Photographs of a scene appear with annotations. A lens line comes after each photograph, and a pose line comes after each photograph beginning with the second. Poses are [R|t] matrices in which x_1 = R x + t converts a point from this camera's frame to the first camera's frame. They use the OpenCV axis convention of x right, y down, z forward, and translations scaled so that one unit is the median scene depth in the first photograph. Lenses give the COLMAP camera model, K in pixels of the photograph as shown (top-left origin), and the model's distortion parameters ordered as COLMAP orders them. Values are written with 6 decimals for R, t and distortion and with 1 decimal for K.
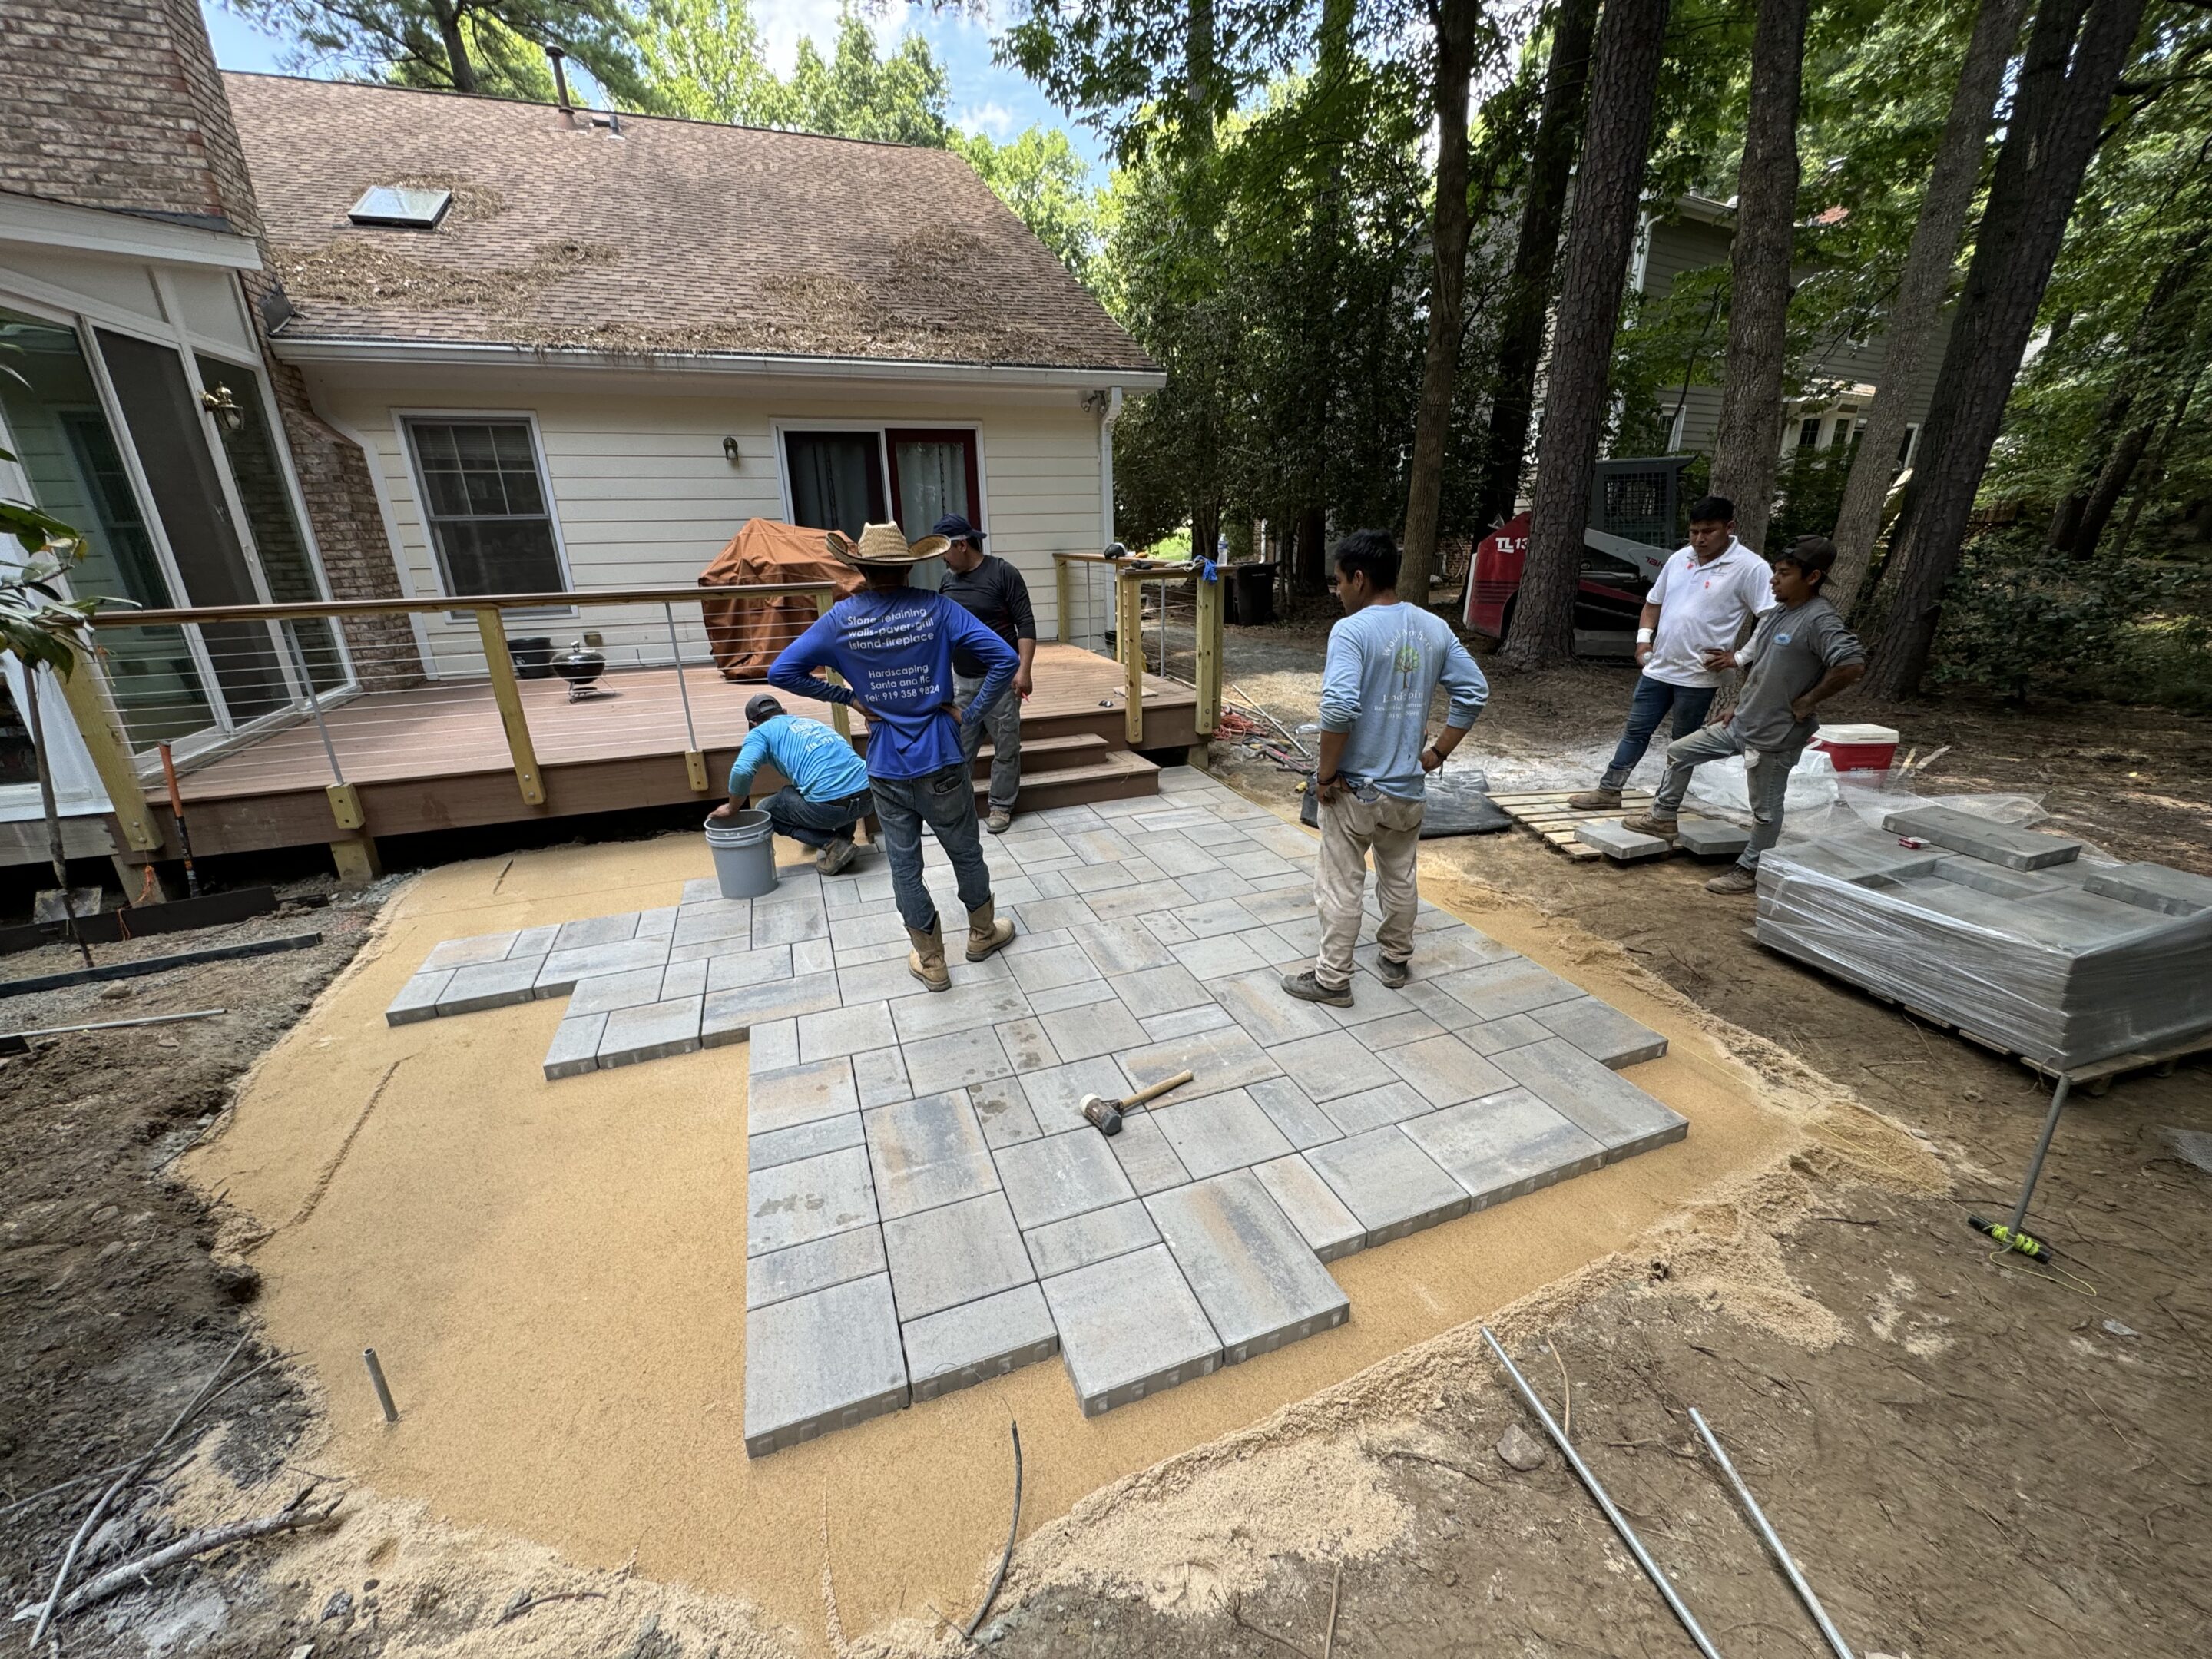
lens RADIAL K [[878.0, 0, 1111.7], [0, 878.0, 831.2], [0, 0, 1]] dist [-0.004230, 0.000158]
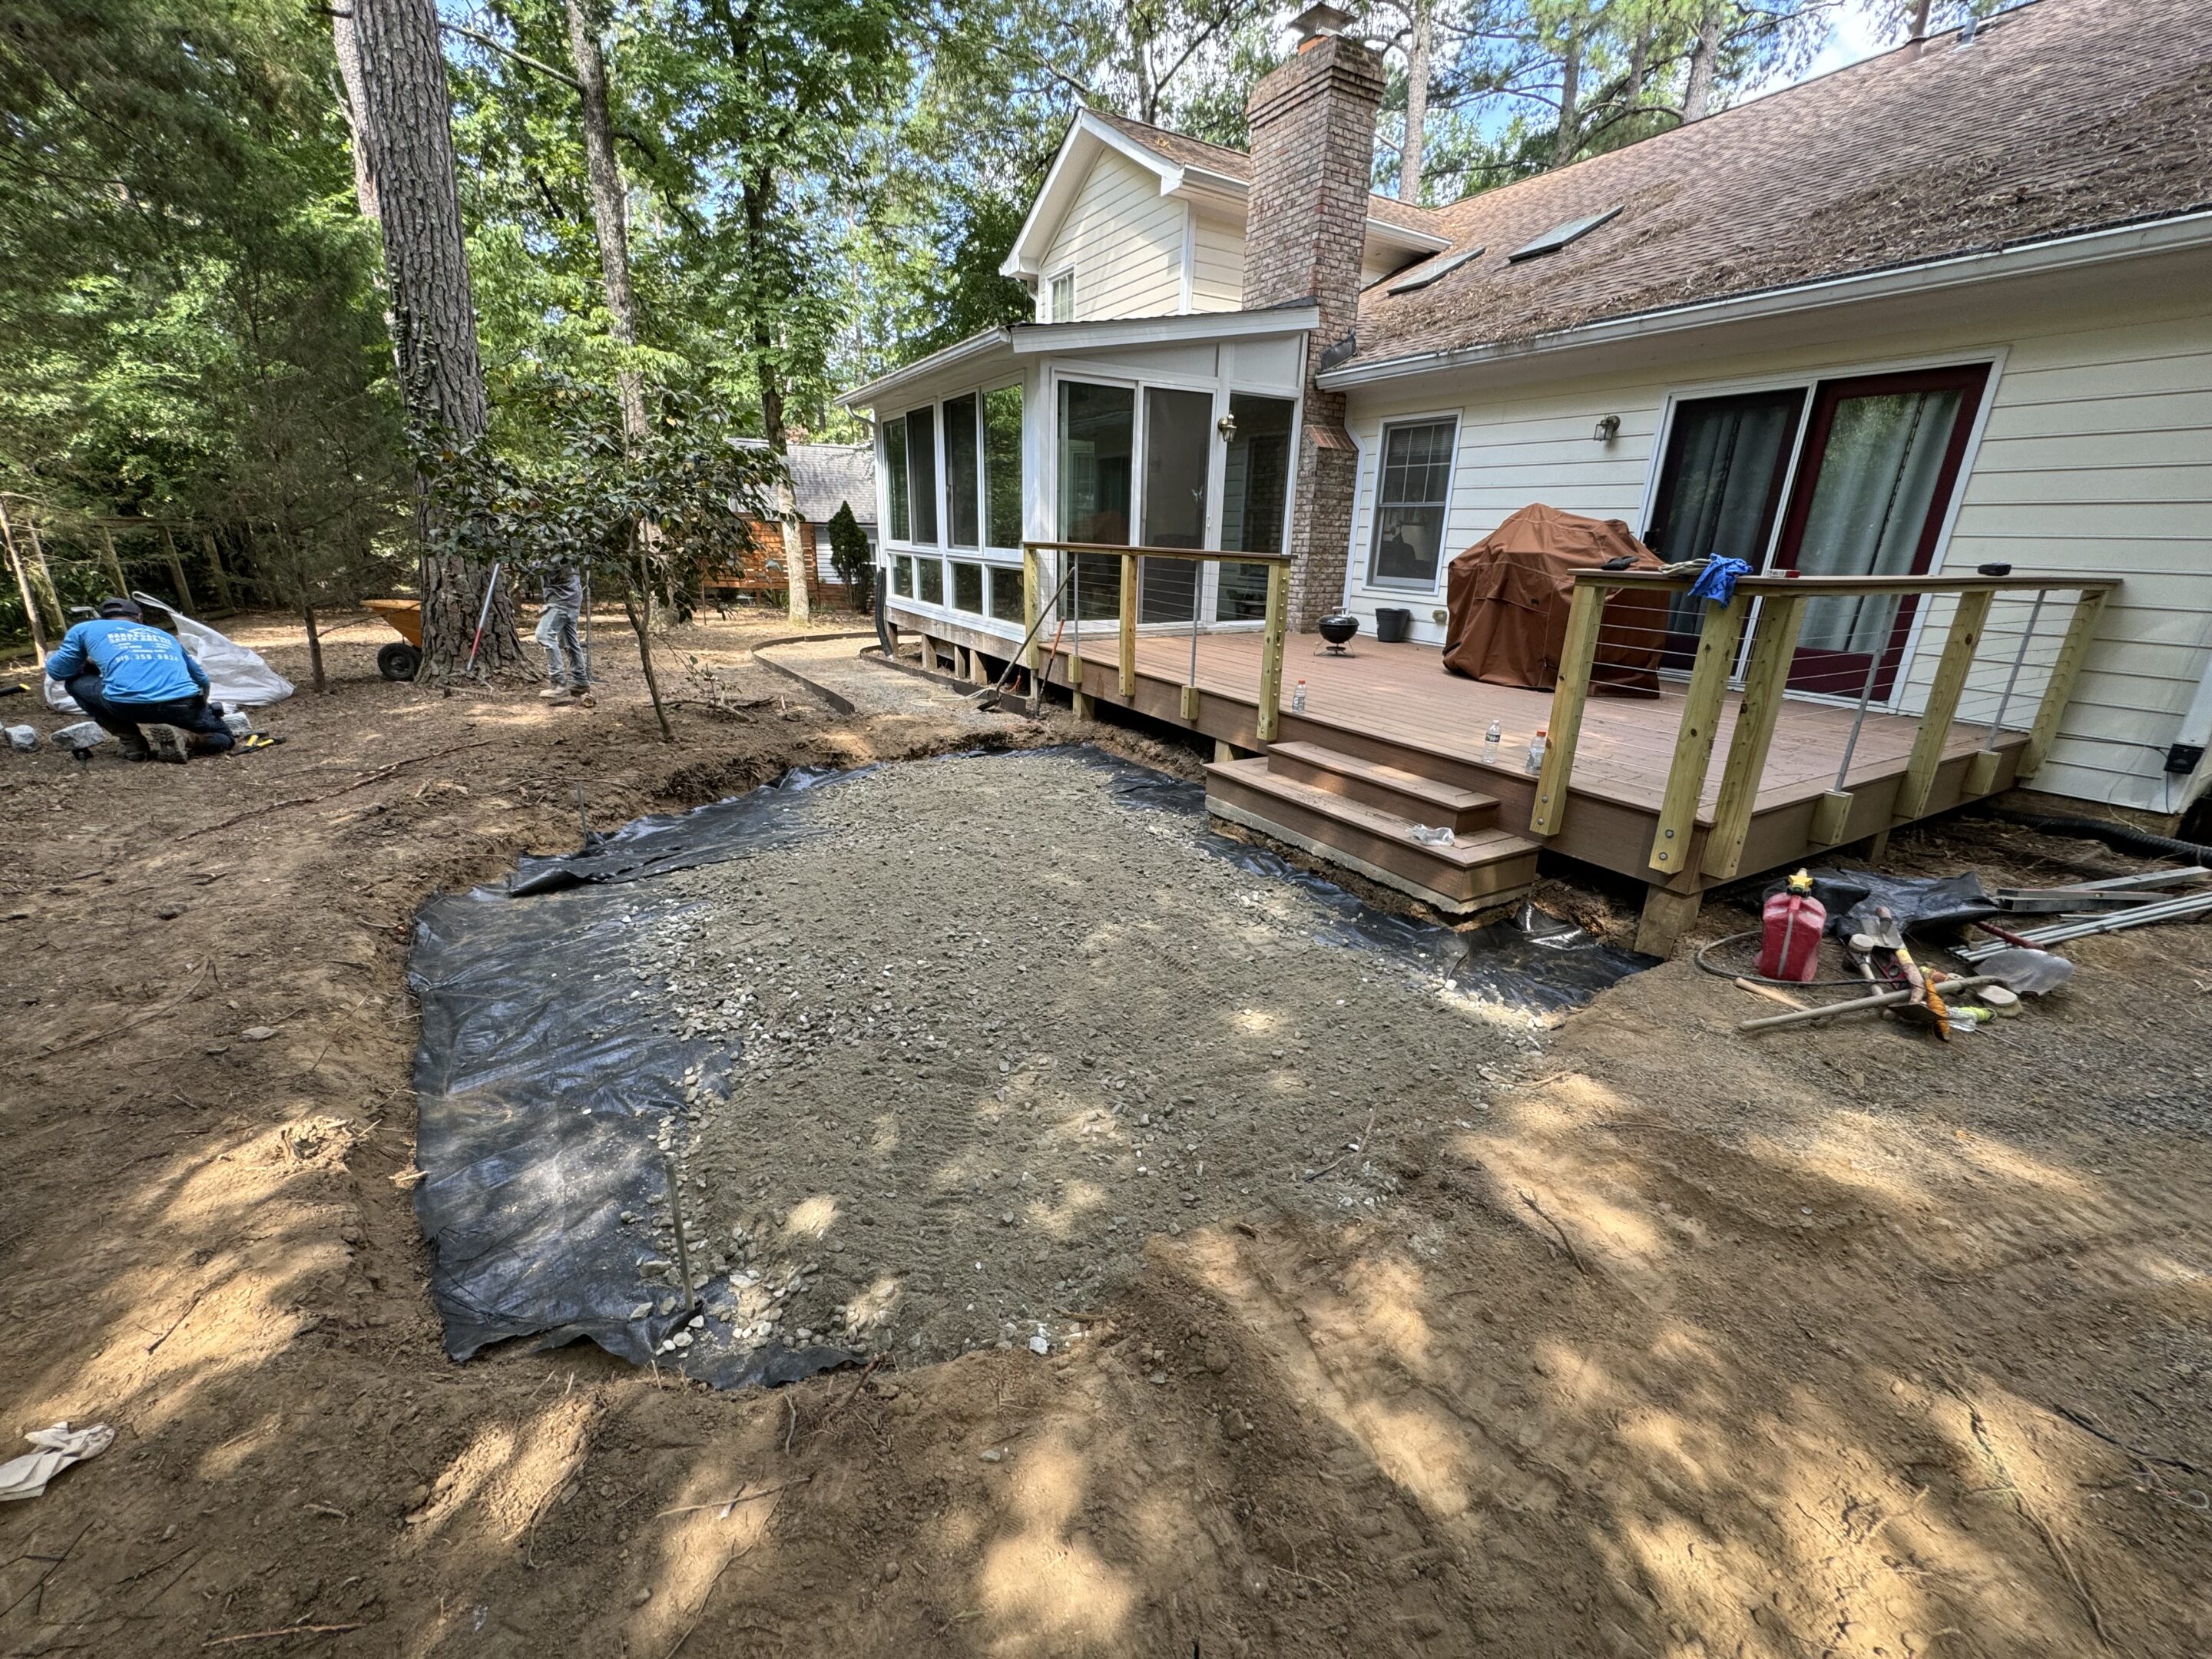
lens RADIAL K [[878.0, 0, 1114.3], [0, 878.0, 835.4], [0, 0, 1]] dist [-0.004230, 0.000158]
pose [[0.172851, 0.342981, -0.923302, 0.472578], [-0.355281, 0.896015, 0.266333, -0.132063], [0.918639, 0.281996, 0.276731, 0.434285]]
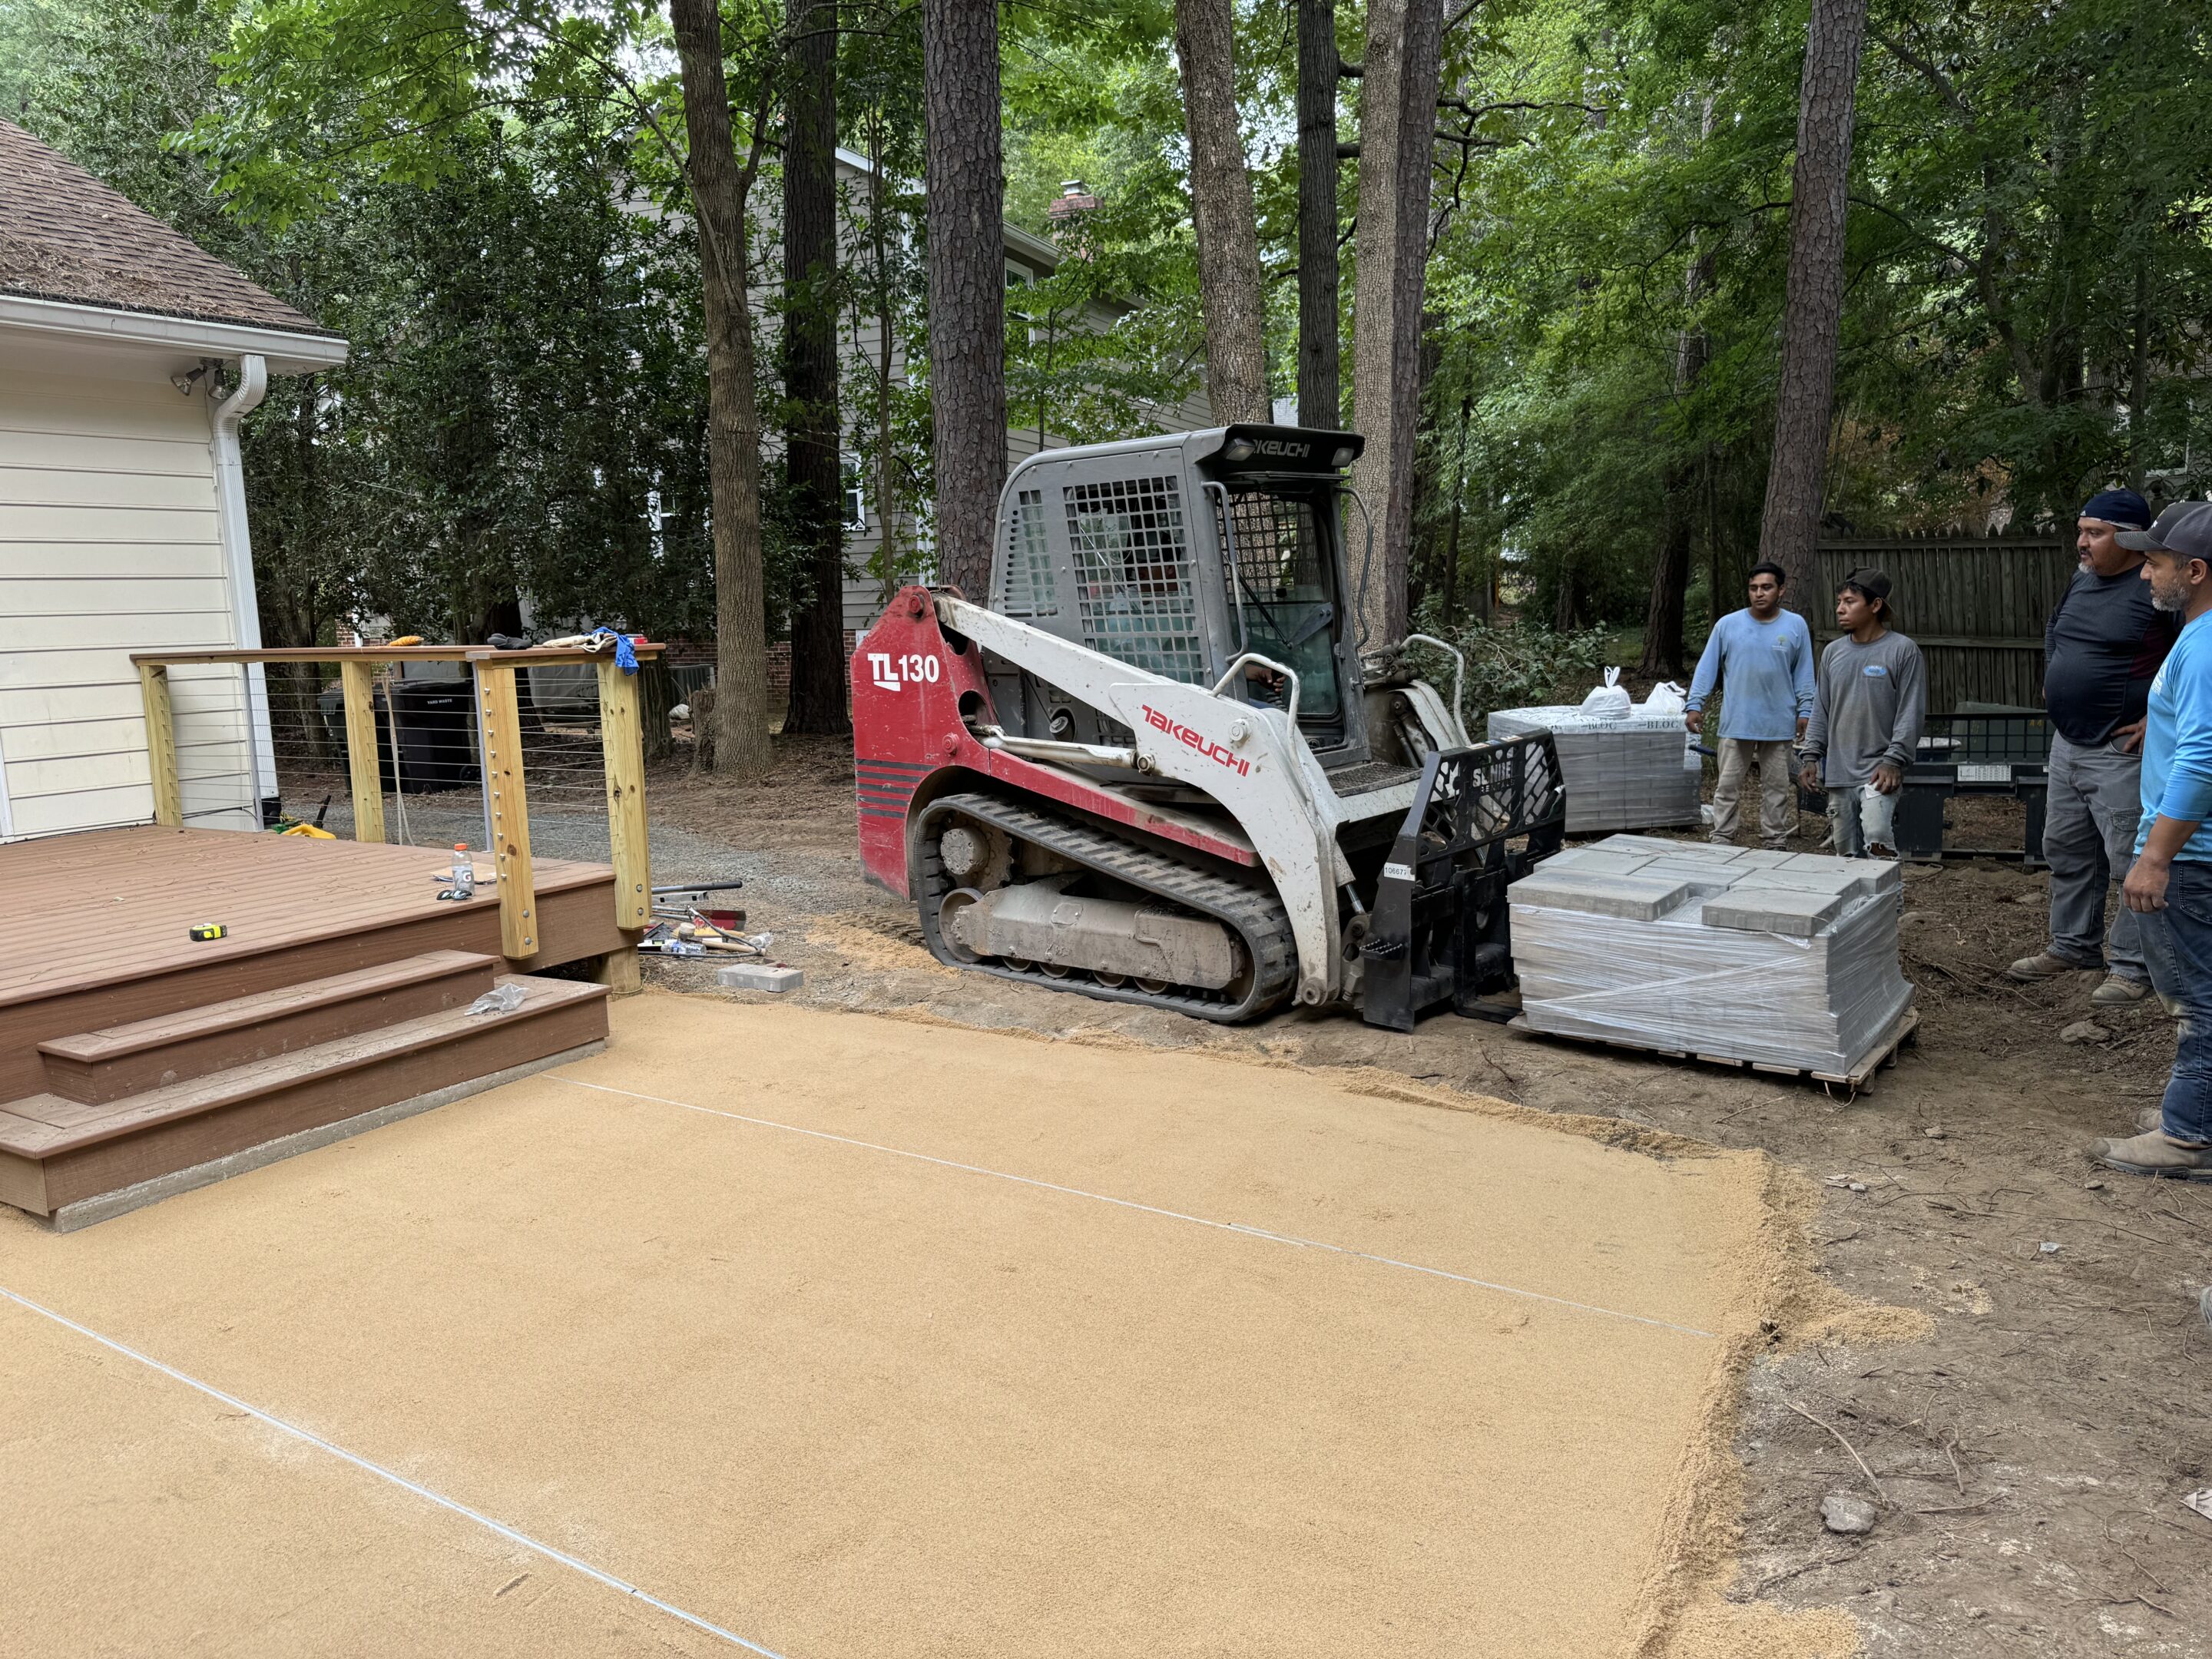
lens RADIAL K [[1558.1, 0, 1094.4], [0, 1558.1, 841.6], [0, 0, 1]] dist [0.027308, -0.036315]
pose [[0.794018, -0.095180, 0.600396, -0.220521], [0.217227, 0.966879, -0.134003, 0.029438], [-0.567756, 0.236823, 0.788396, 0.018541]]
